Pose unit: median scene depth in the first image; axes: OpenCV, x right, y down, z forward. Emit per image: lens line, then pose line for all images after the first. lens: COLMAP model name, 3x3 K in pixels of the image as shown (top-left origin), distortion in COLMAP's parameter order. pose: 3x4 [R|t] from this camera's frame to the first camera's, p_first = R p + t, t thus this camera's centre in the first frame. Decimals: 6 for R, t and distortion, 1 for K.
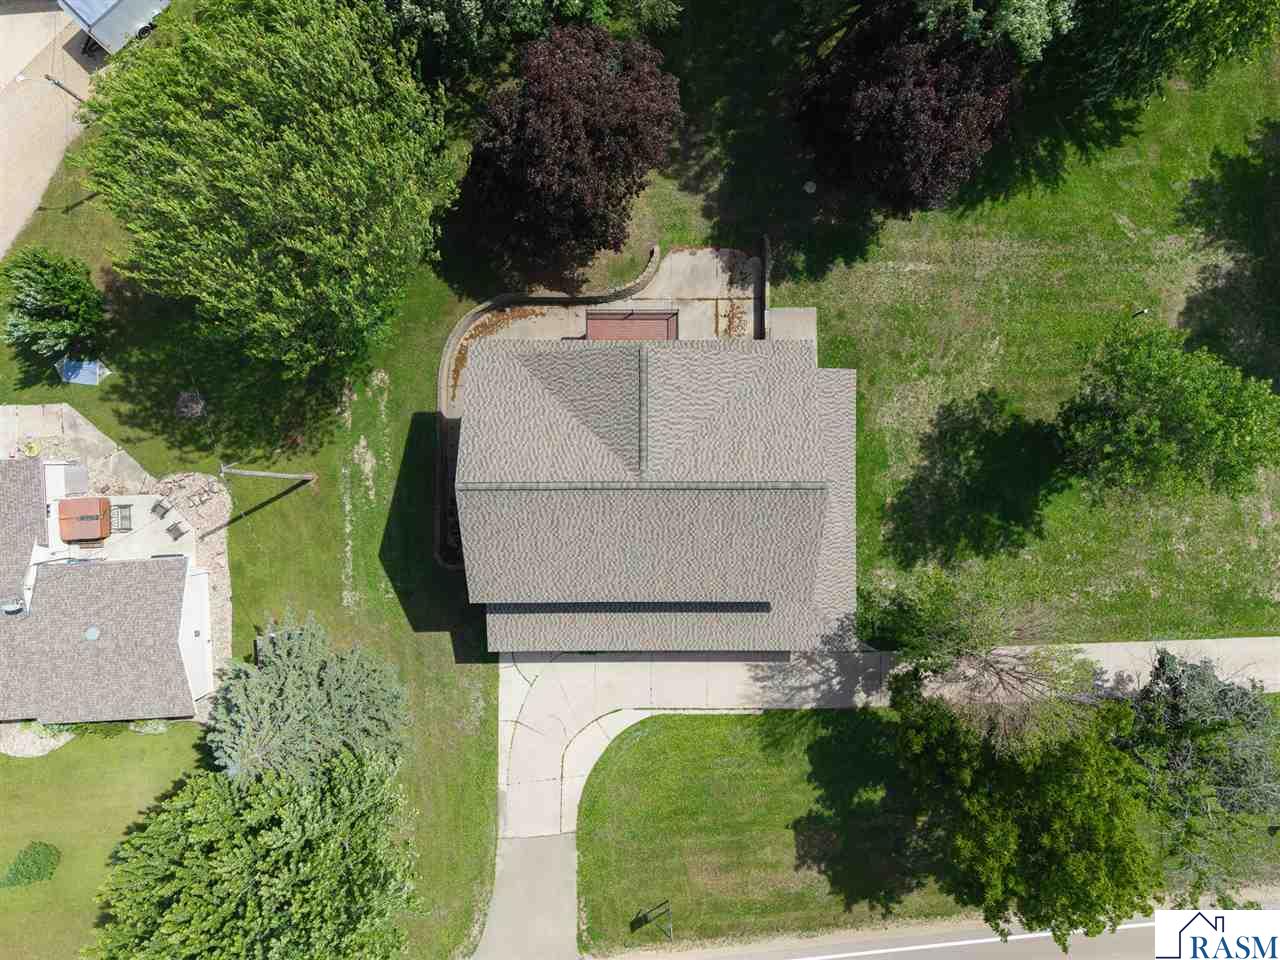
lens RADIAL K [[864.1, 0, 633.6], [0, 864.1, 485.9], [0, 0, 1]] dist [0.030586, -0.003096]
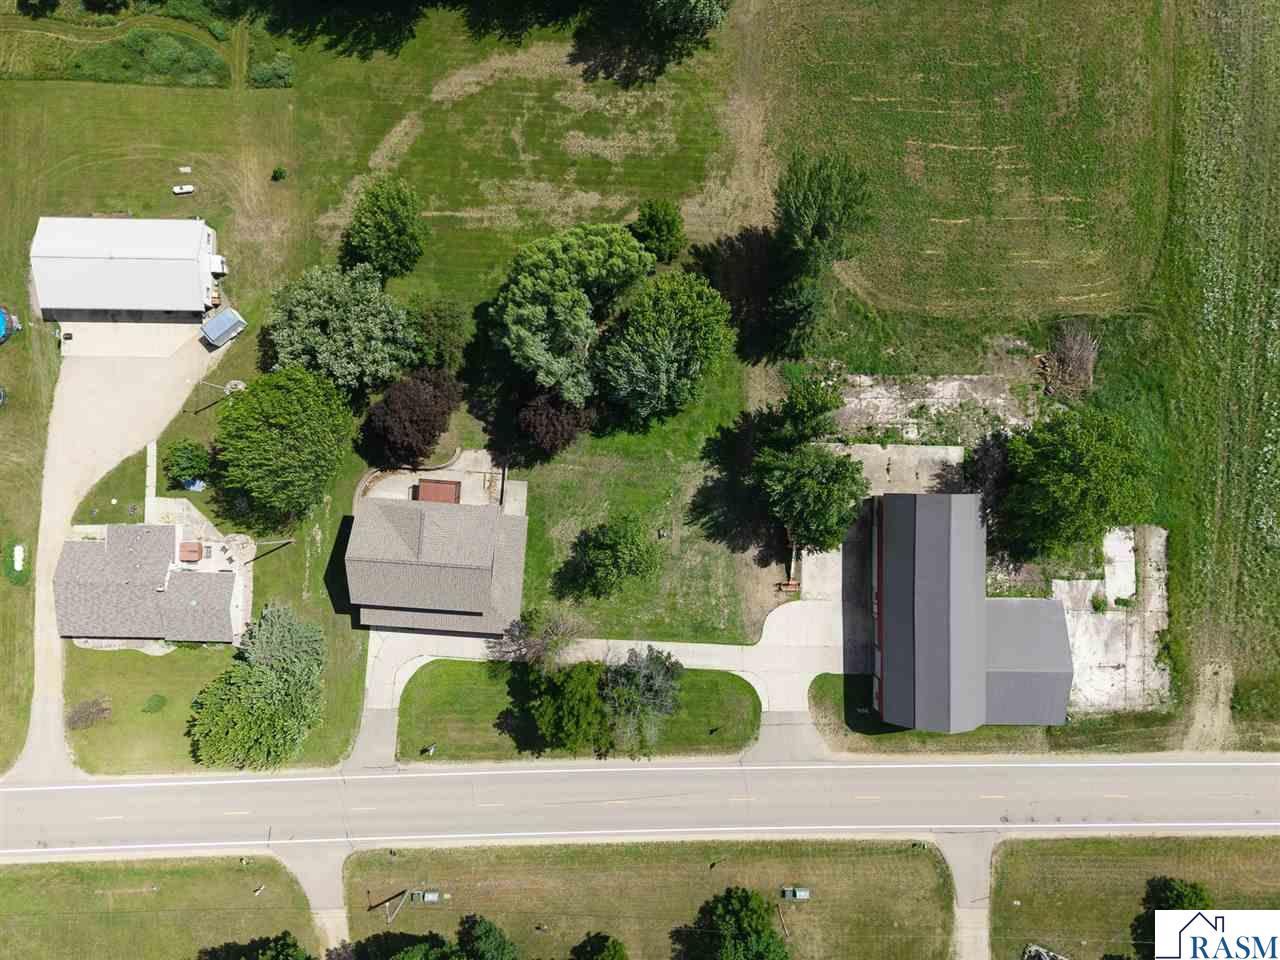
lens RADIAL K [[847.3, 0, 640.0], [0, 847.3, 480.0], [0, 0, 1]] dist [0.028638, -0.028856]
pose [[0.996817, 0.079459, 0.006542, 0.487614], [-0.079417, 0.996821, -0.006421, -0.220170], [-0.007031, 0.005881, 0.999958, -1.184274]]
